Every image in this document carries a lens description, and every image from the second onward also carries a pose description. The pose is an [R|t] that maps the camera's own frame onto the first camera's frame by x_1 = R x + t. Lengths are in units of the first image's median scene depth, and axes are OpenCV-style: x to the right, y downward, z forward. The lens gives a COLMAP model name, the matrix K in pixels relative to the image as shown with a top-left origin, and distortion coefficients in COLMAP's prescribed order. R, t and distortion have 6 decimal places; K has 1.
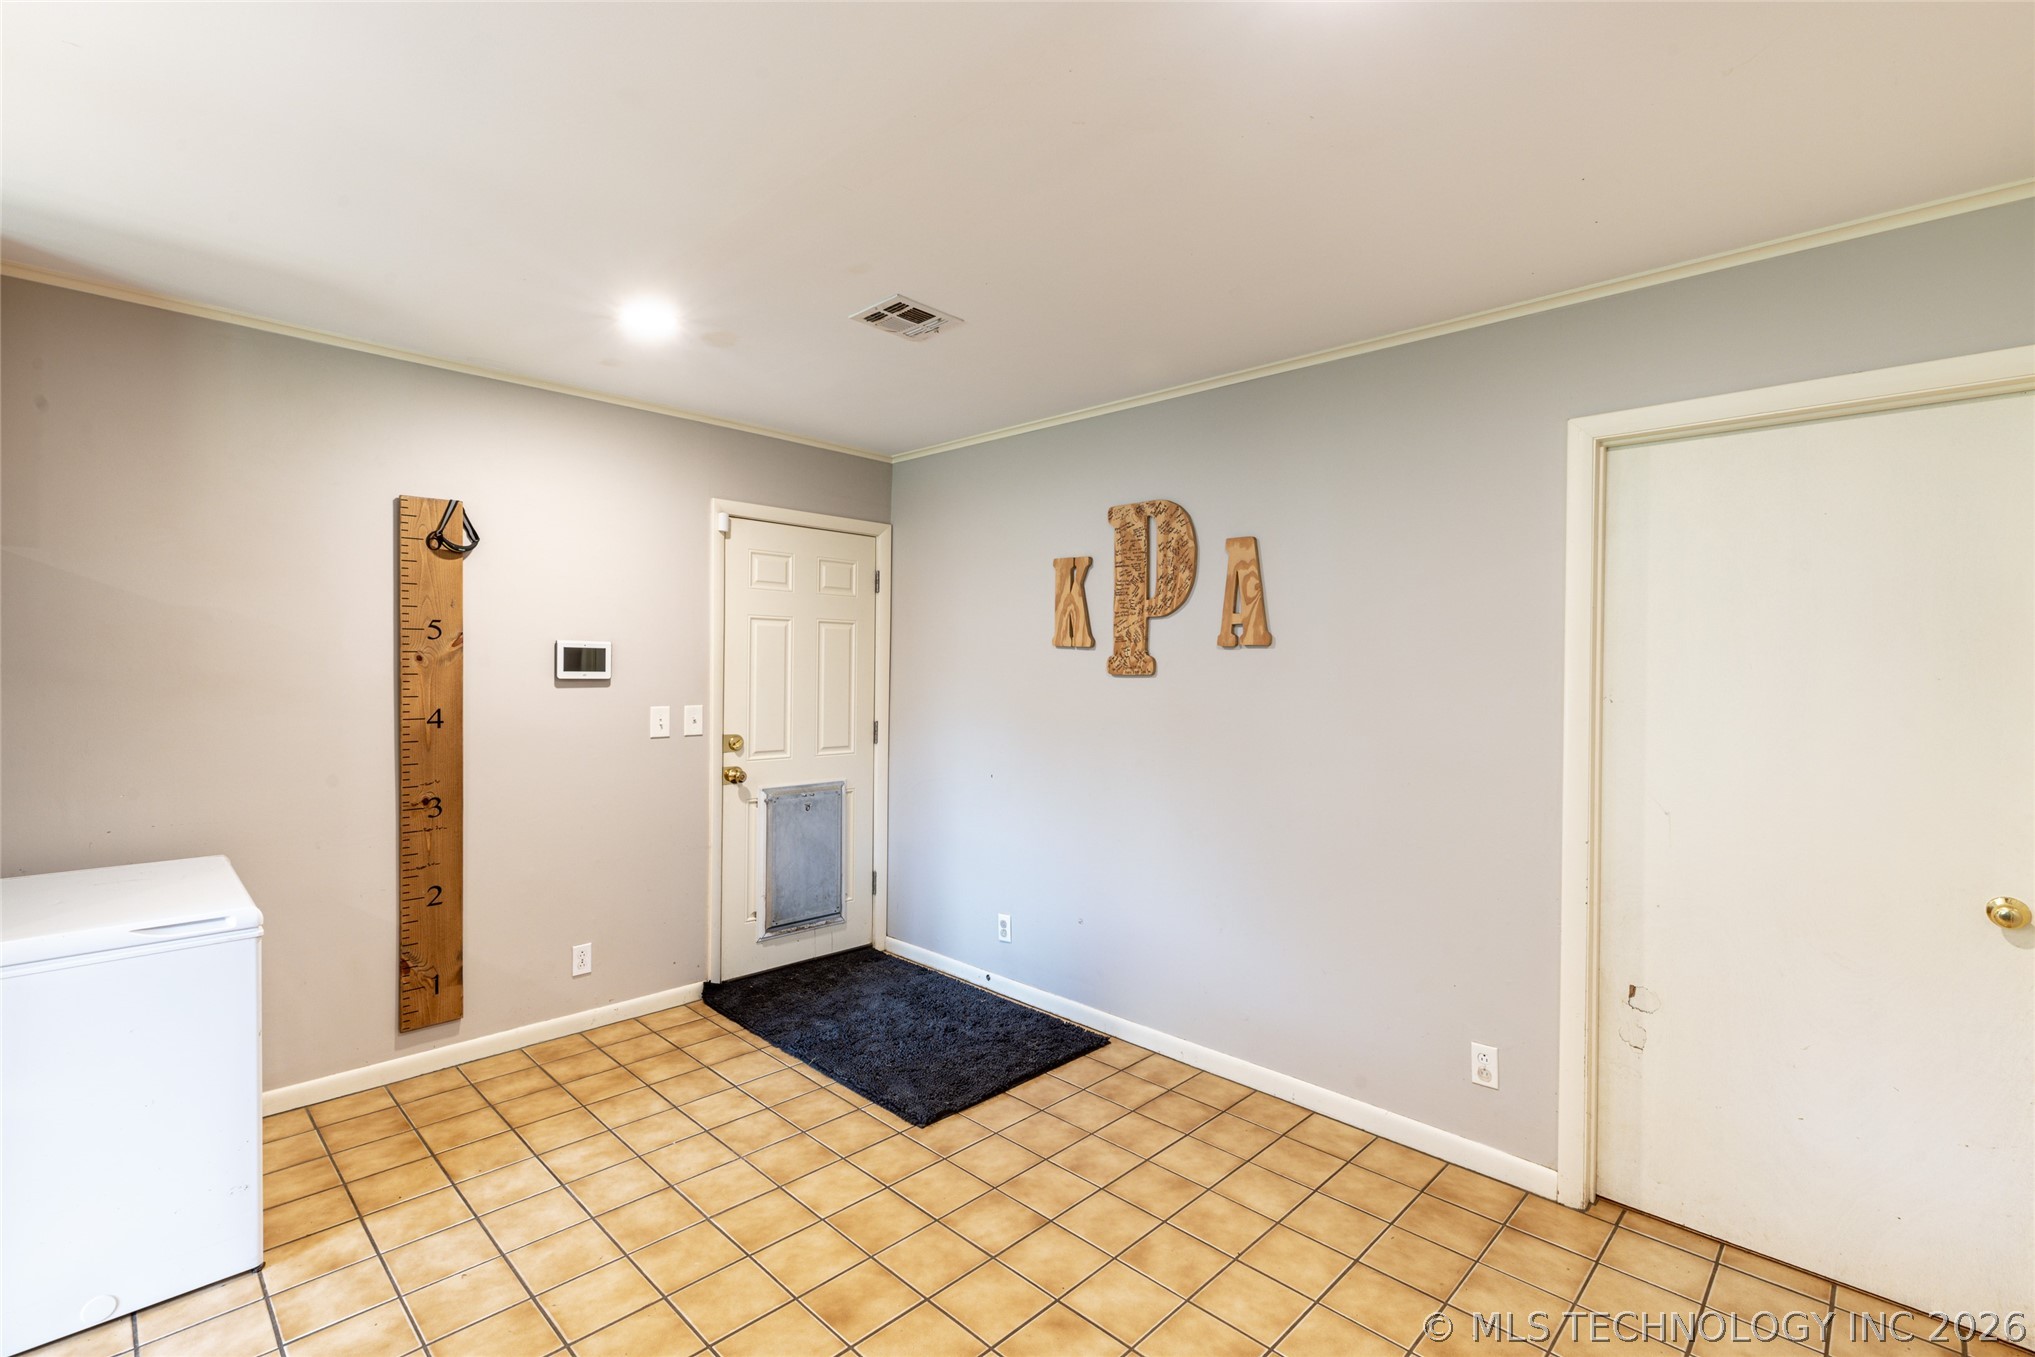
lens RADIAL K [[910.8, 0, 1017.4], [0, 910.8, 672.5], [0, 0, 1]] dist [0.002800, 0.000060]
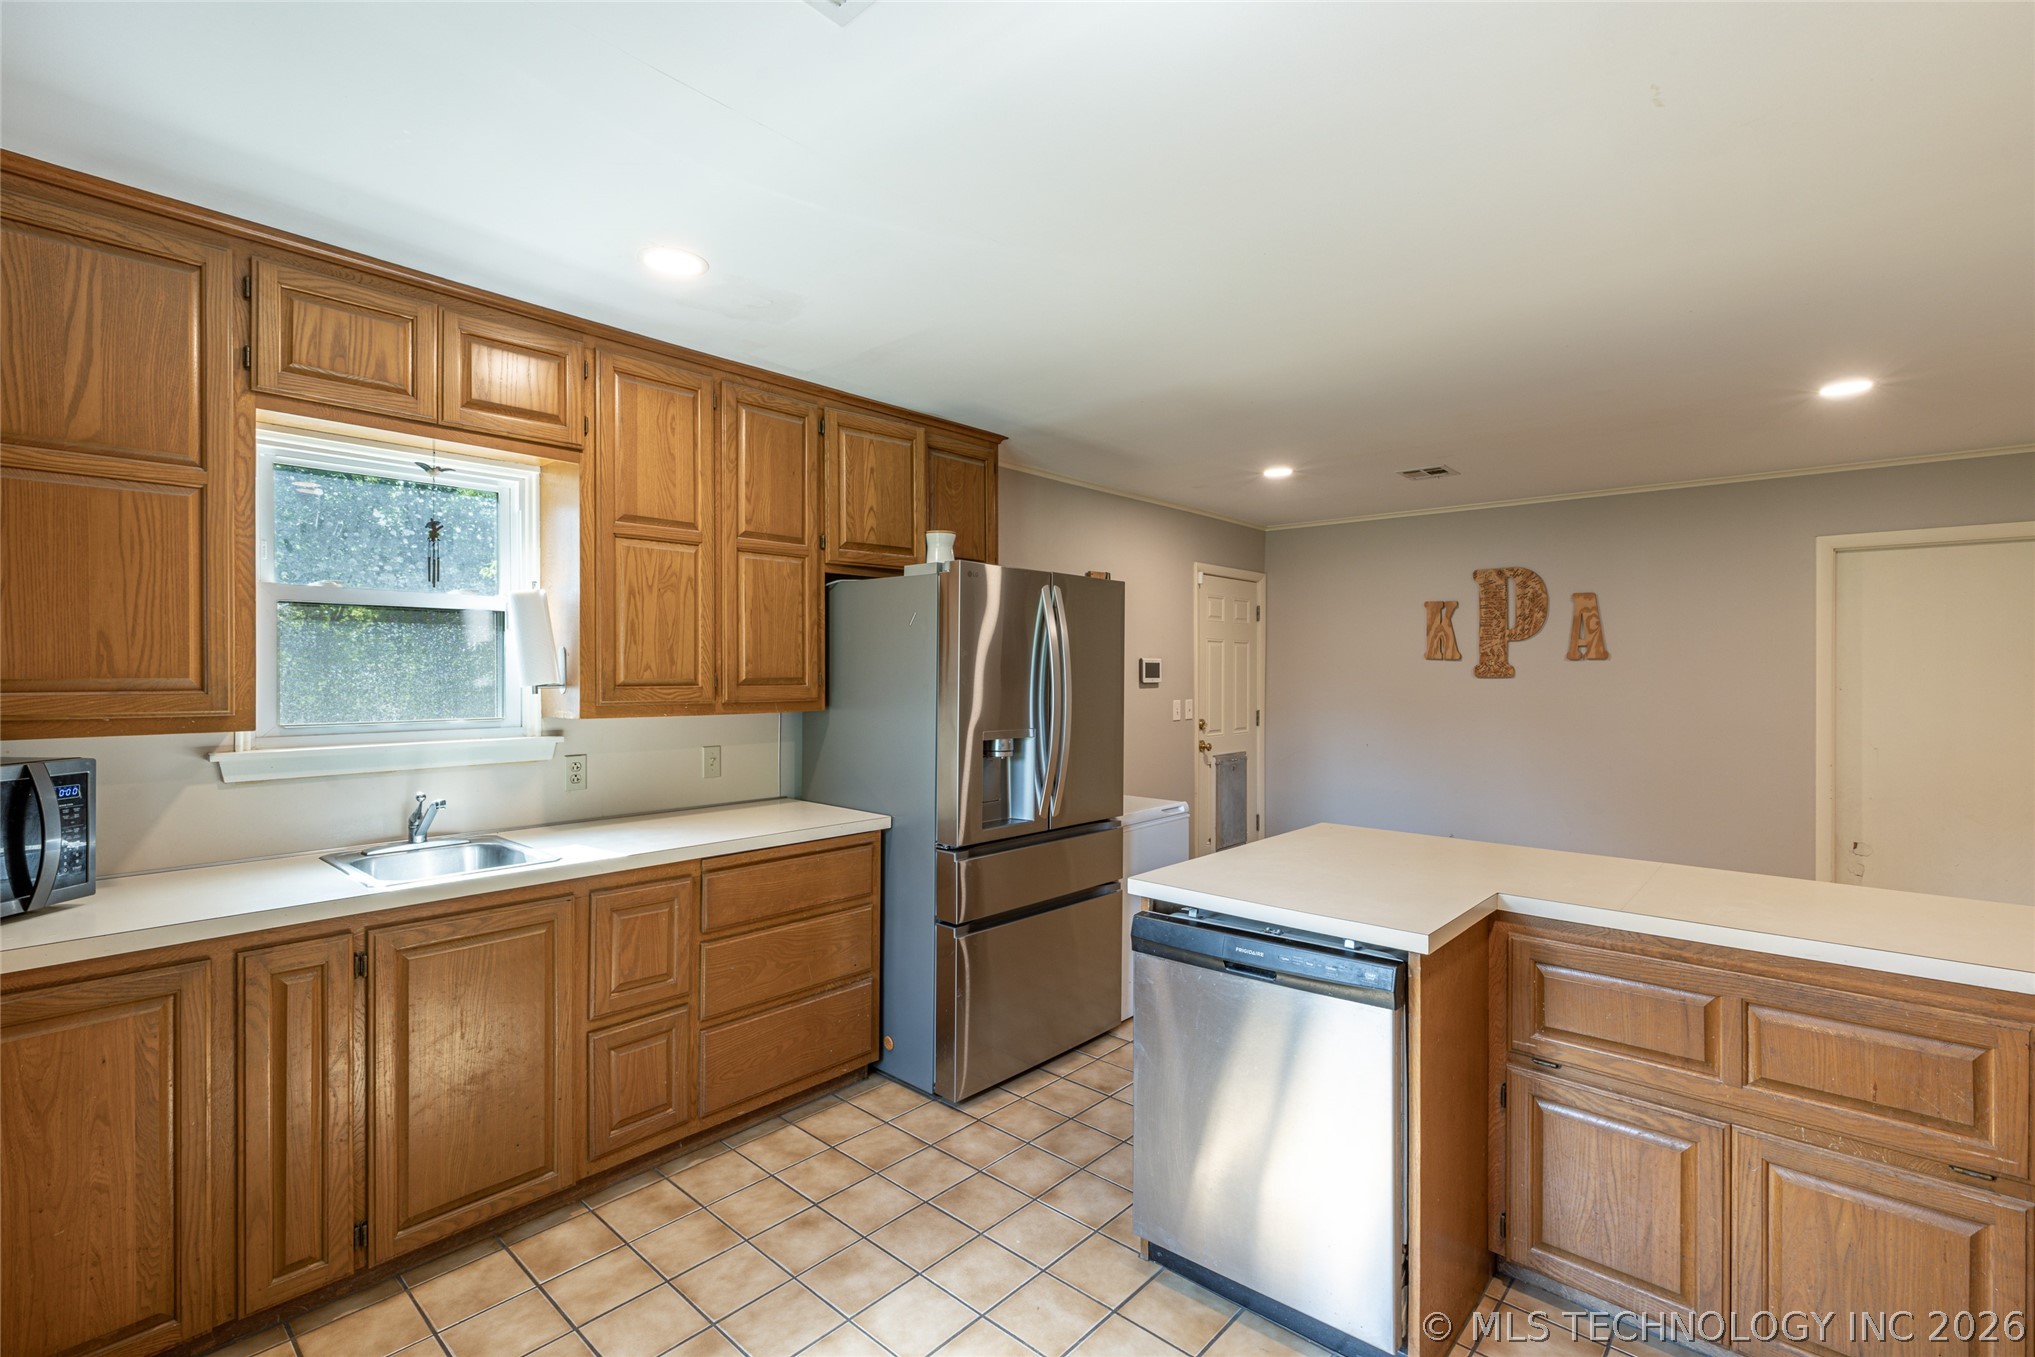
lens RADIAL K [[910.8, 0, 1017.4], [0, 910.8, 672.5], [0, 0, 1]] dist [0.002800, 0.000060]
pose [[0.999144, -0.008771, 0.040423, -0.791499], [0.008829, 0.999960, -0.001252, -0.010764], [-0.040410, 0.001608, 0.999182, -0.565561]]
